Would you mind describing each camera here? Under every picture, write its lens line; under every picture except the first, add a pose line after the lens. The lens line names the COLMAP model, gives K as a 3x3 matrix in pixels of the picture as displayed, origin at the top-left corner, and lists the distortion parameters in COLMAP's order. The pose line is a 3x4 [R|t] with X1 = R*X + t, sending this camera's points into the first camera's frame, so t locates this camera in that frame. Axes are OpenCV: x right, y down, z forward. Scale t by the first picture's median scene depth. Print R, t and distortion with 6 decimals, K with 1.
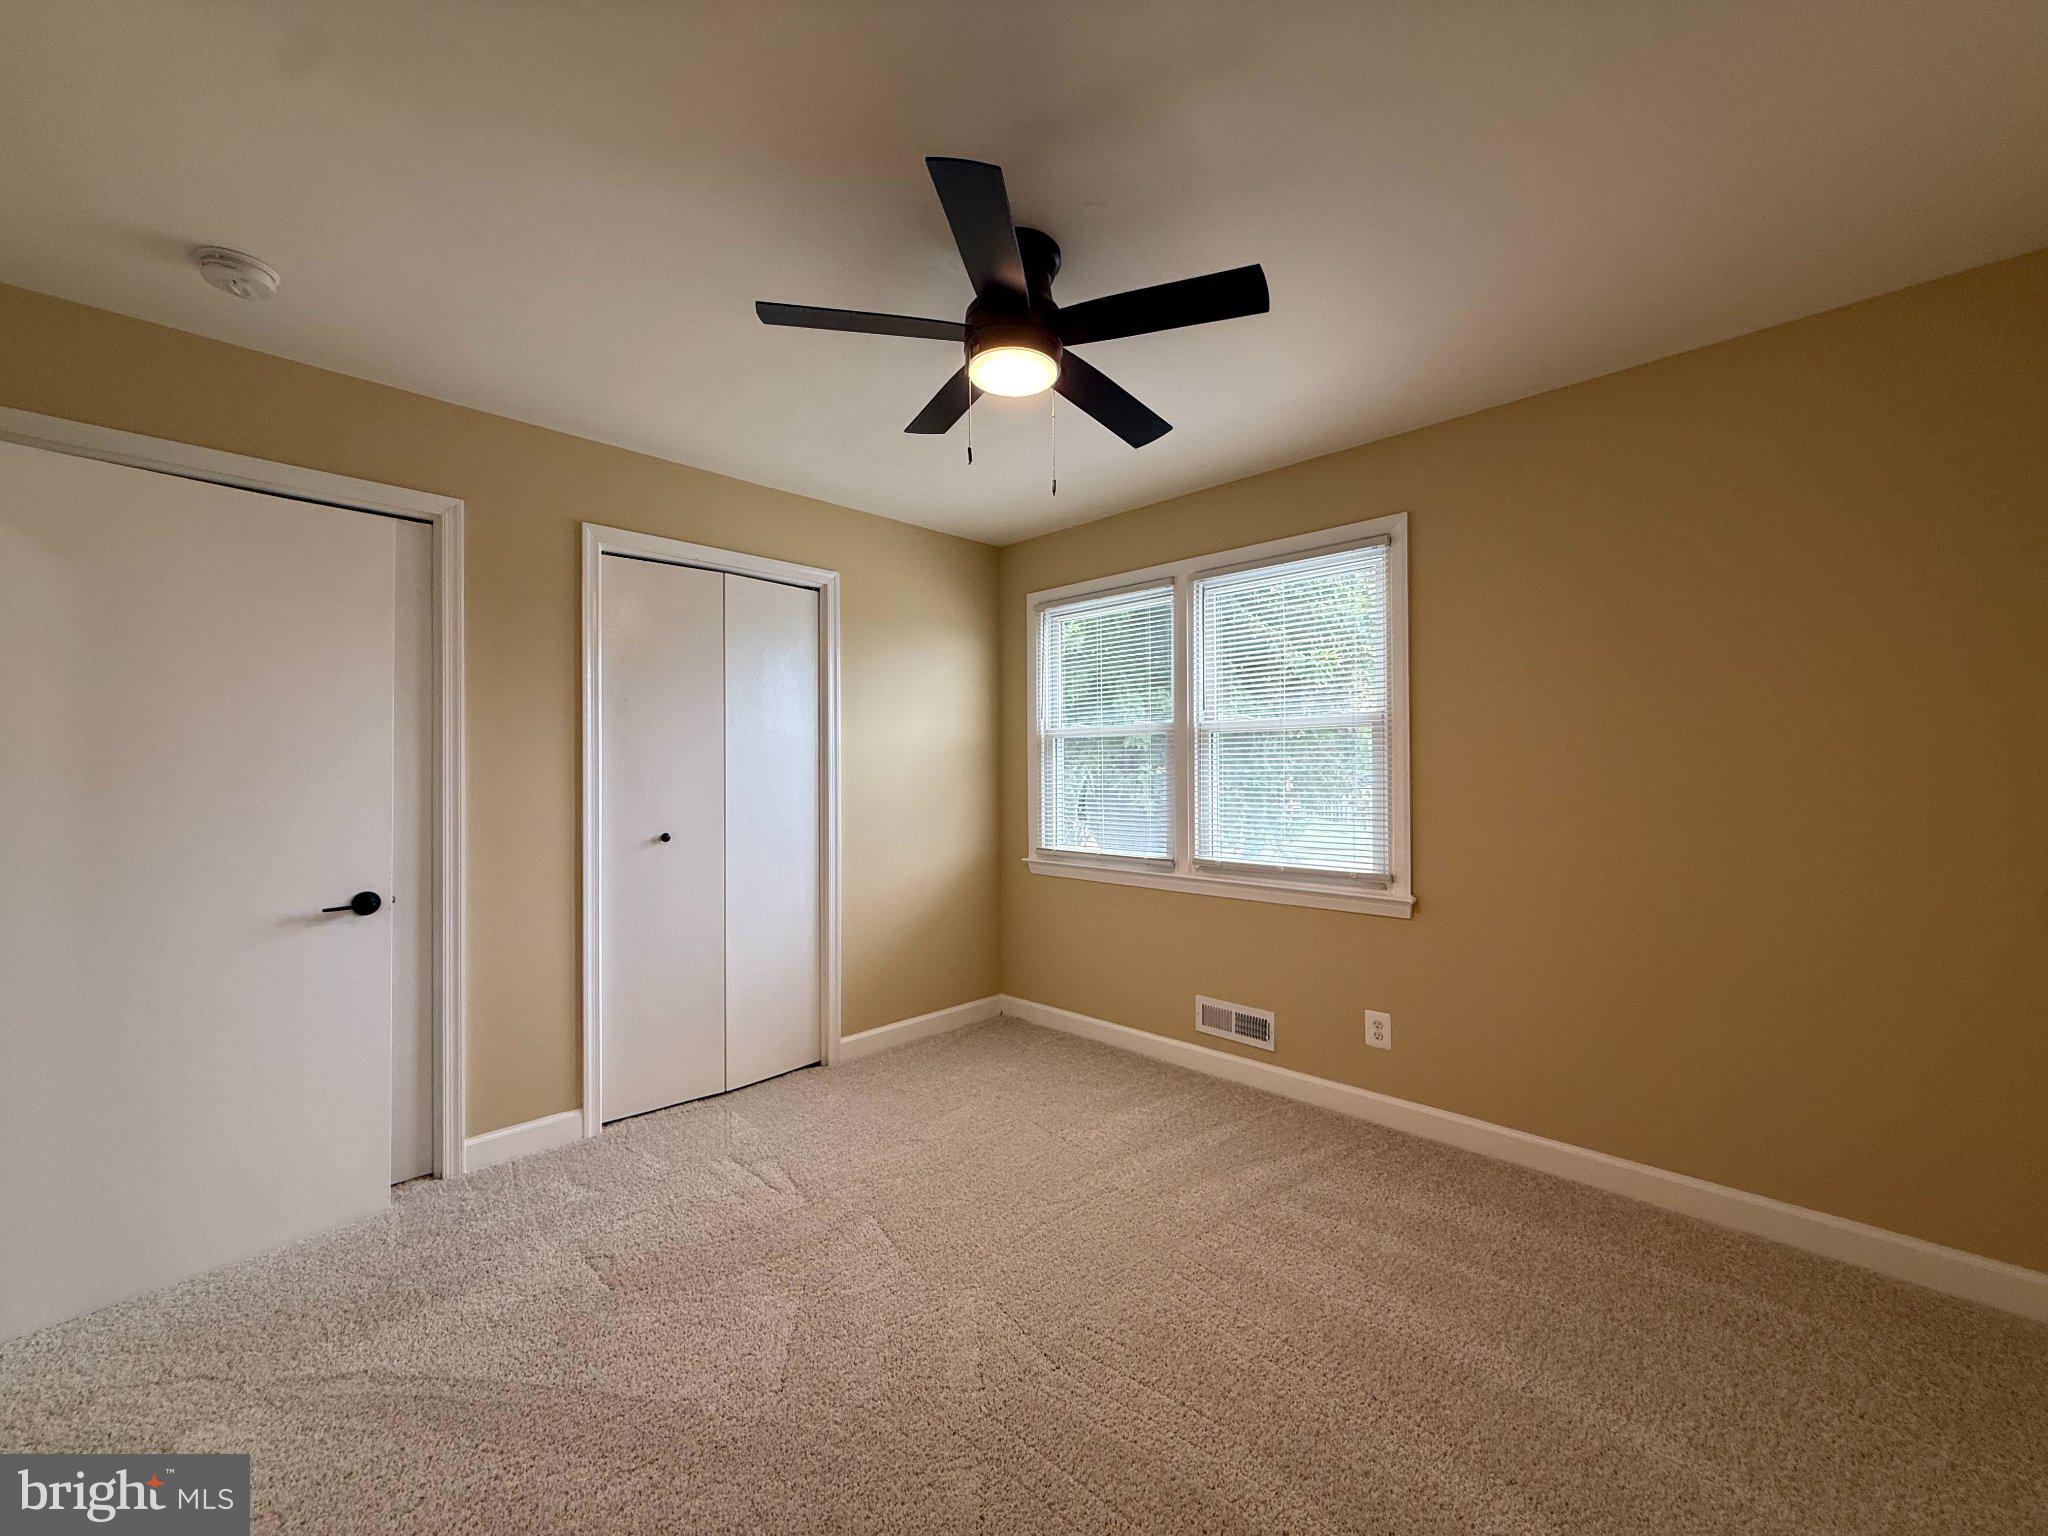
lens RADIAL K [[812.7, 0, 1015.8], [0, 812.7, 767.4], [0, 0, 1]] dist [-0.000491, -0.000204]
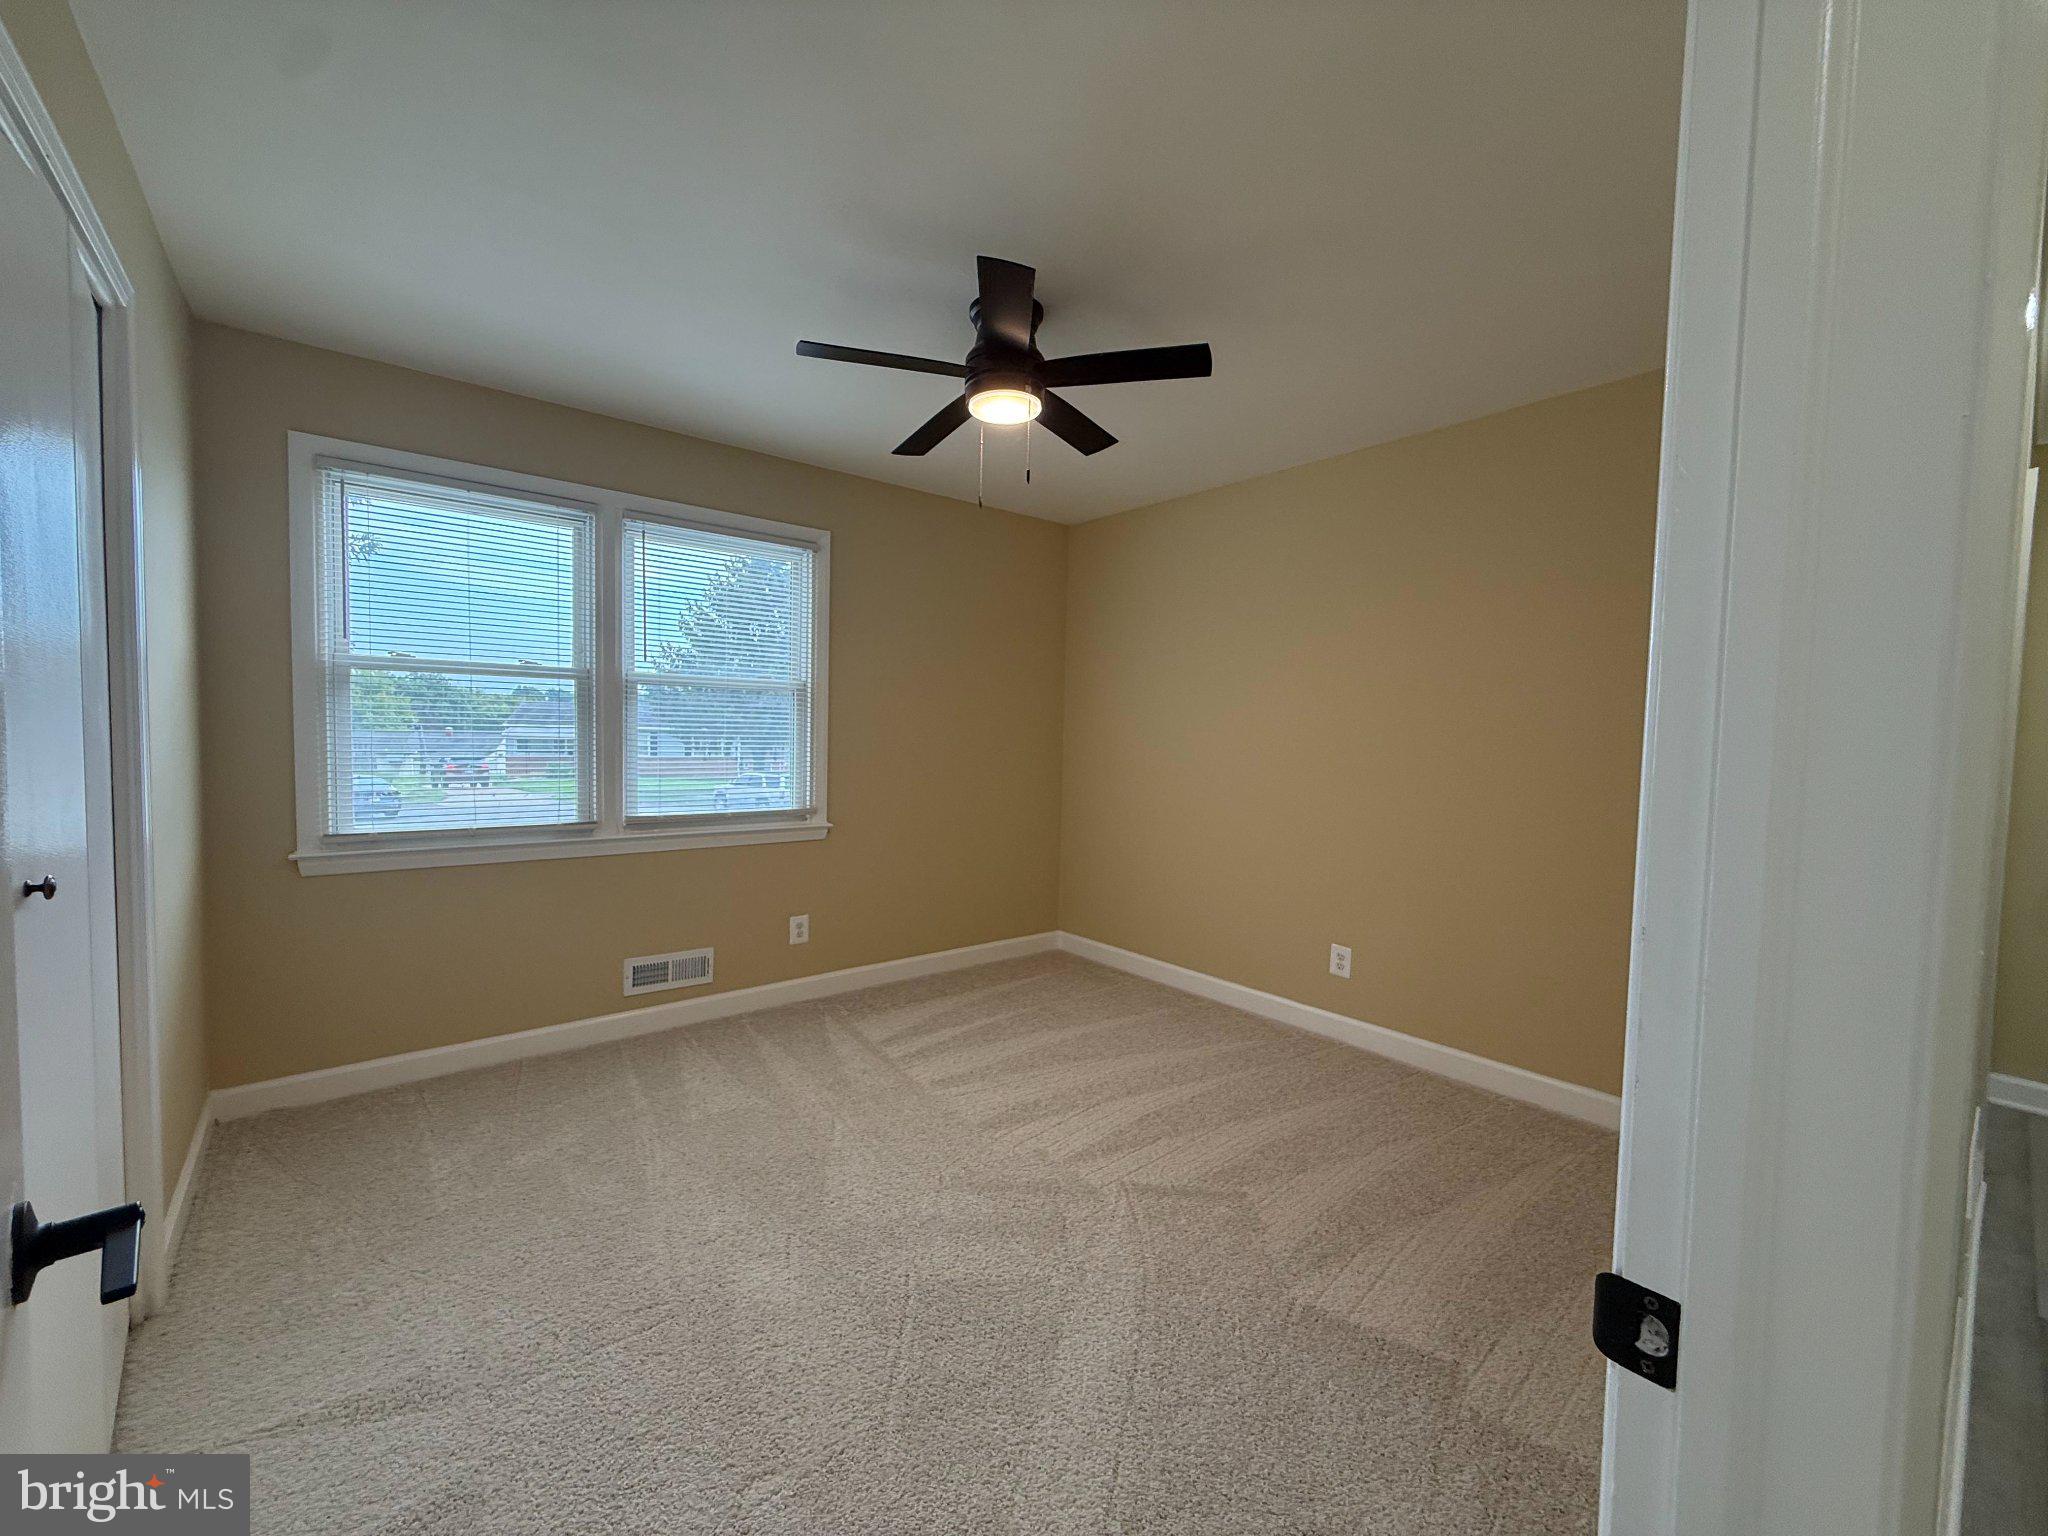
lens RADIAL K [[812.7, 0, 1015.8], [0, 812.7, 767.4], [0, 0, 1]] dist [-0.000491, -0.000204]
pose [[0.106726, -0.042142, 0.993395, -0.700719], [-0.029864, 0.998515, 0.045567, -0.002025], [-0.993840, -0.034530, 0.105309, 0.476676]]
